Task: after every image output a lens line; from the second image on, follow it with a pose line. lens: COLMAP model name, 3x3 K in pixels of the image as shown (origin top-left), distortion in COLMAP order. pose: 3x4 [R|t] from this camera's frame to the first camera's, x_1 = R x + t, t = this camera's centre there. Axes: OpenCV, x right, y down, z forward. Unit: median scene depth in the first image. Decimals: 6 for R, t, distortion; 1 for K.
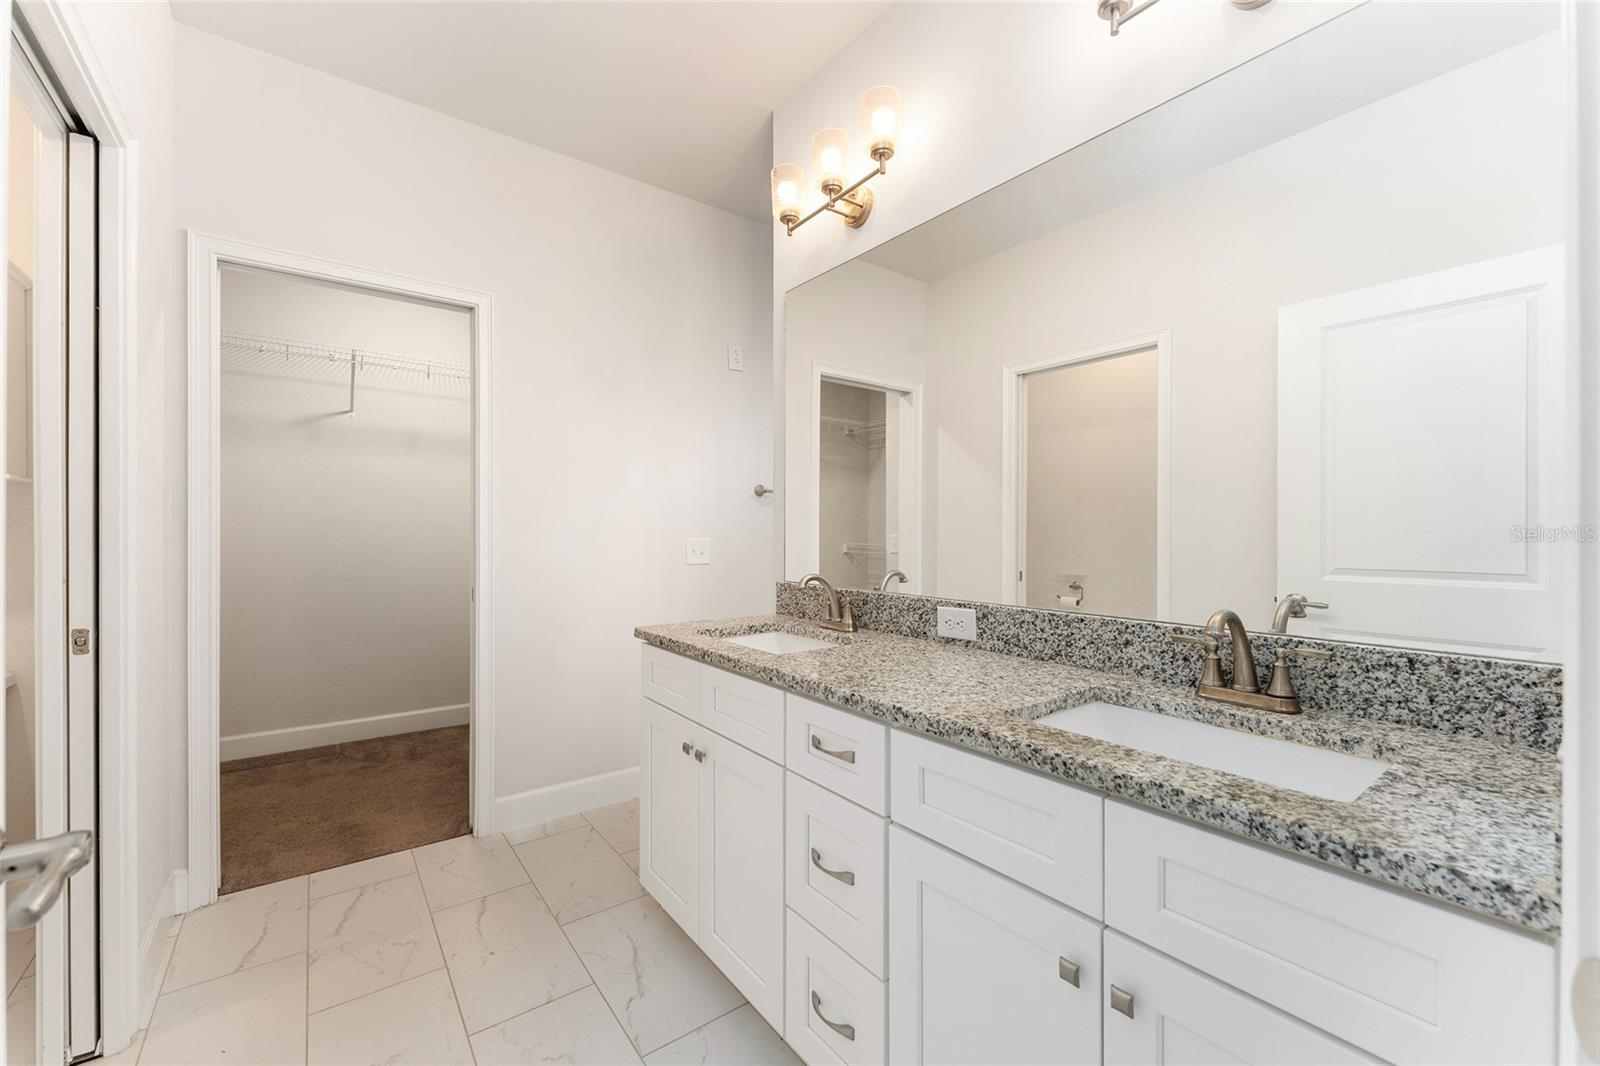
lens RADIAL K [[640.6, 0, 796.0], [0, 640.6, 531.5], [0, 0, 1]] dist [0.000753, -0.000692]
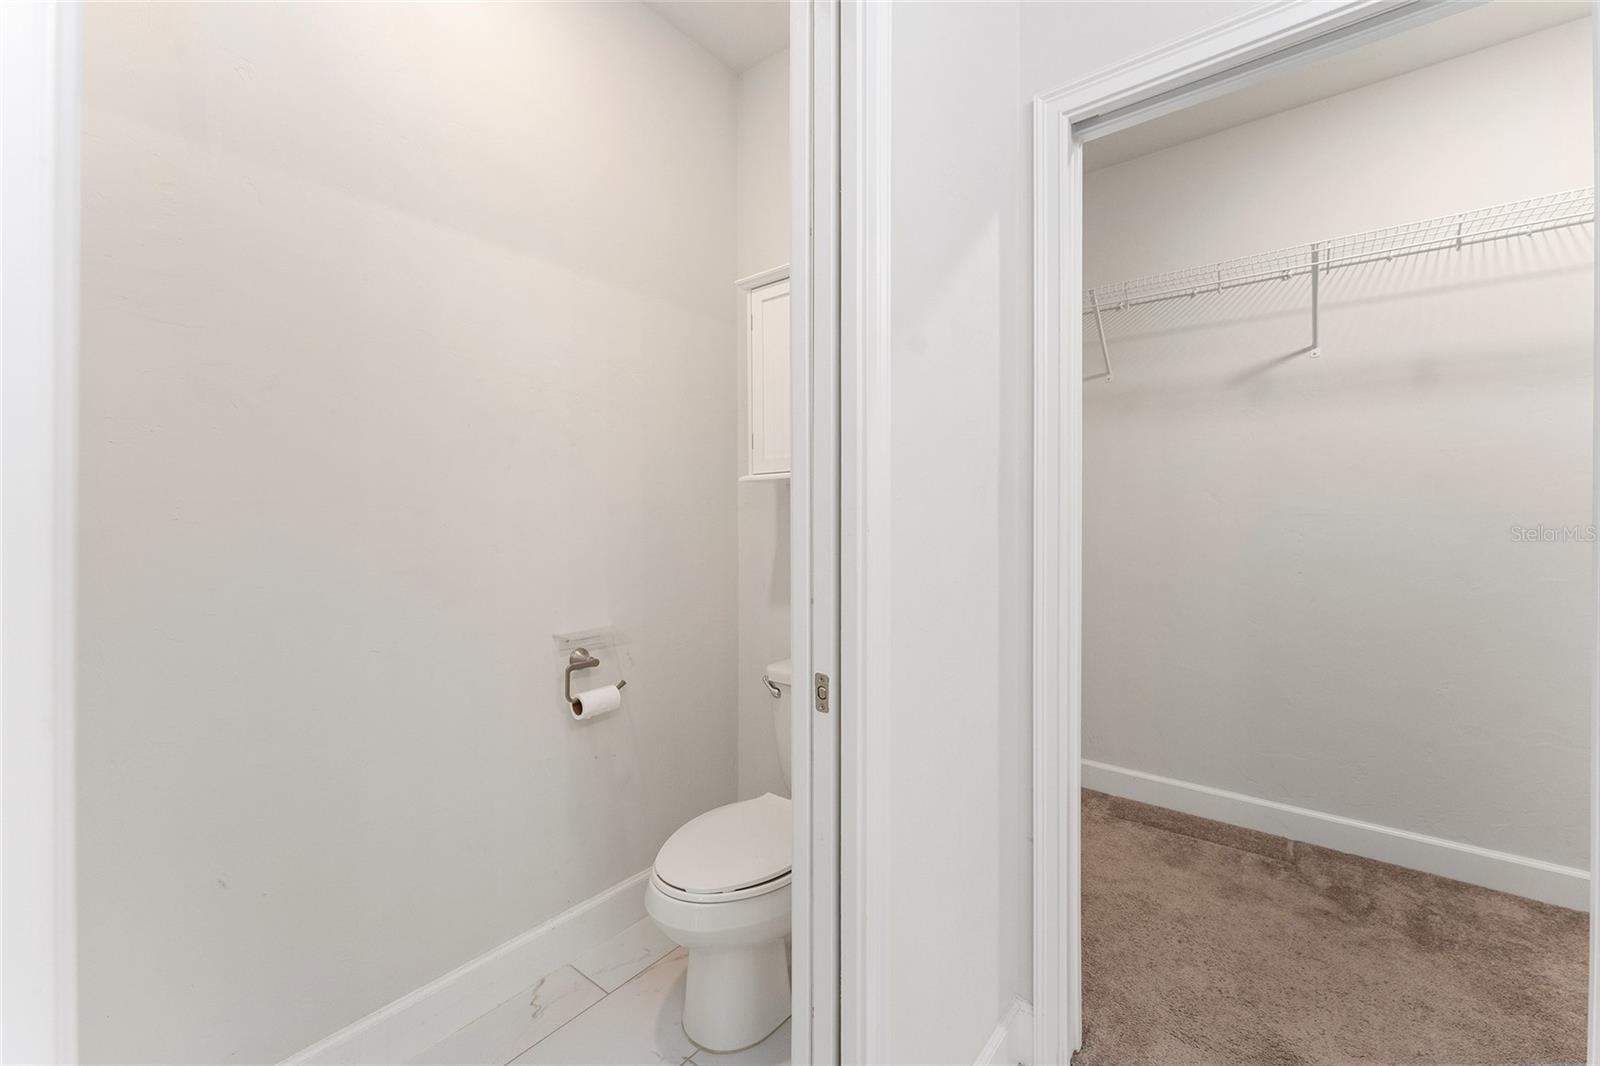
lens RADIAL K [[640.6, 0, 796.0], [0, 640.6, 531.5], [0, 0, 1]] dist [0.000753, -0.000692]
pose [[0.247076, 0.005733, -0.968979, -0.199234], [-0.001326, 0.999984, 0.005578, -0.000889], [0.968995, -0.000093, 0.247080, 0.342979]]
